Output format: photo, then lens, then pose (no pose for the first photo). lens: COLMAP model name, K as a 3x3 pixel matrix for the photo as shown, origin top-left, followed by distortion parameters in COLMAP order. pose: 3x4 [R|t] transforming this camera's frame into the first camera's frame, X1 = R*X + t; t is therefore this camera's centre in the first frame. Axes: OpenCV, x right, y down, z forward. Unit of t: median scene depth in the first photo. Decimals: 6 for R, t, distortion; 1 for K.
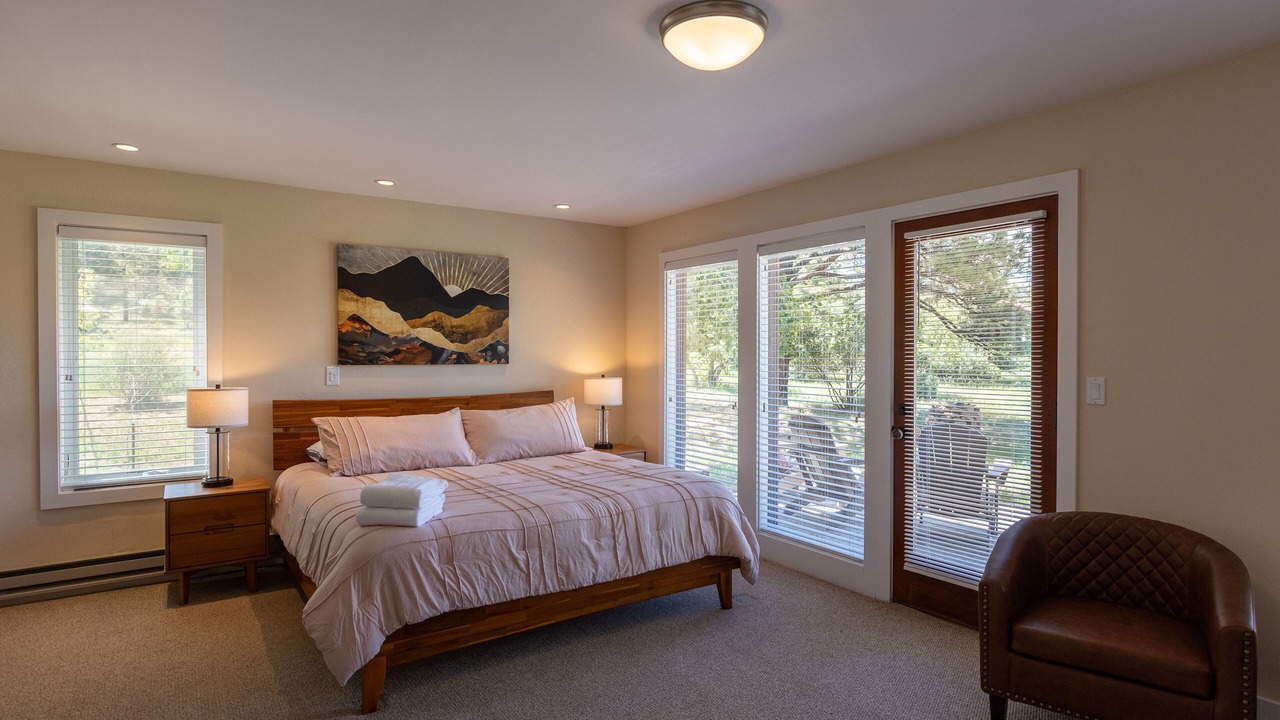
lens RADIAL K [[669.9, 0, 640.0], [0, 669.9, 360.0], [0, 0, 1]] dist [-0.000510, -0.000112]
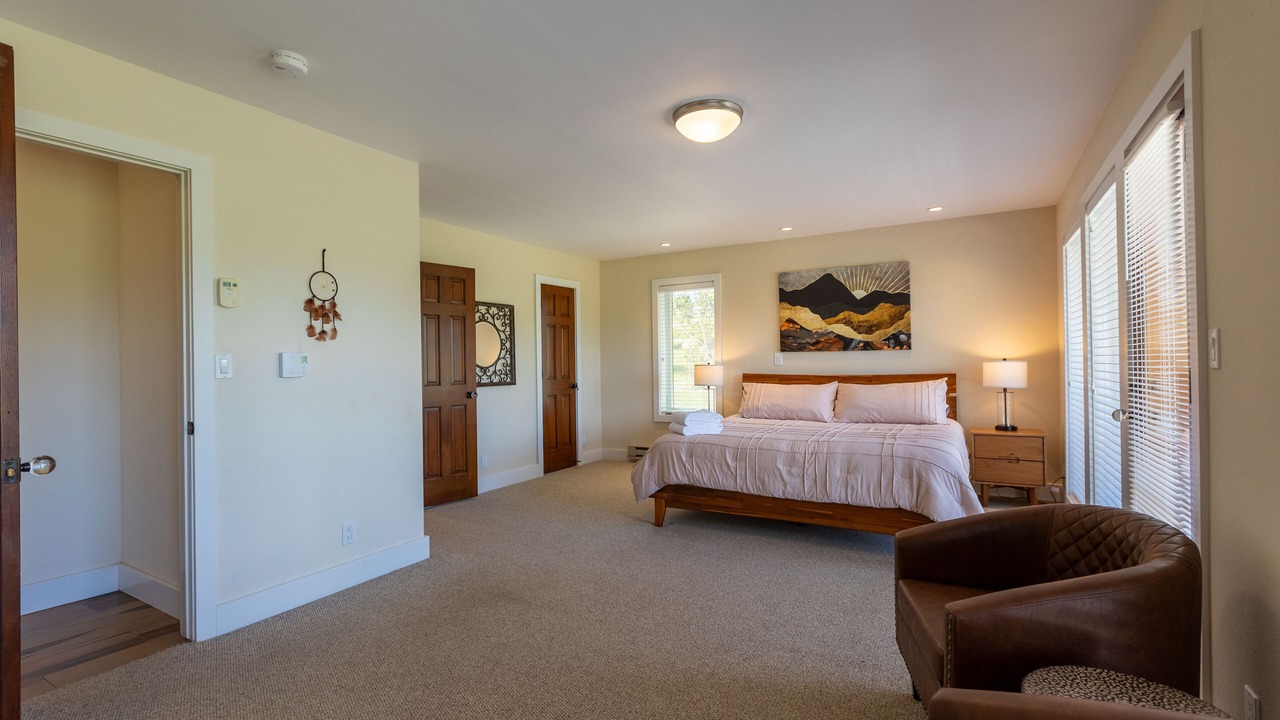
lens RADIAL K [[575.7, 0, 640.0], [0, 575.7, 360.0], [0, 0, 1]] dist [0.000291, 0.000023]
pose [[0.429036, -0.010659, -0.903224, 0.580195], [0.002209, 0.999940, -0.010751, 0.037978], [0.903285, 0.002617, 0.429034, 0.136719]]
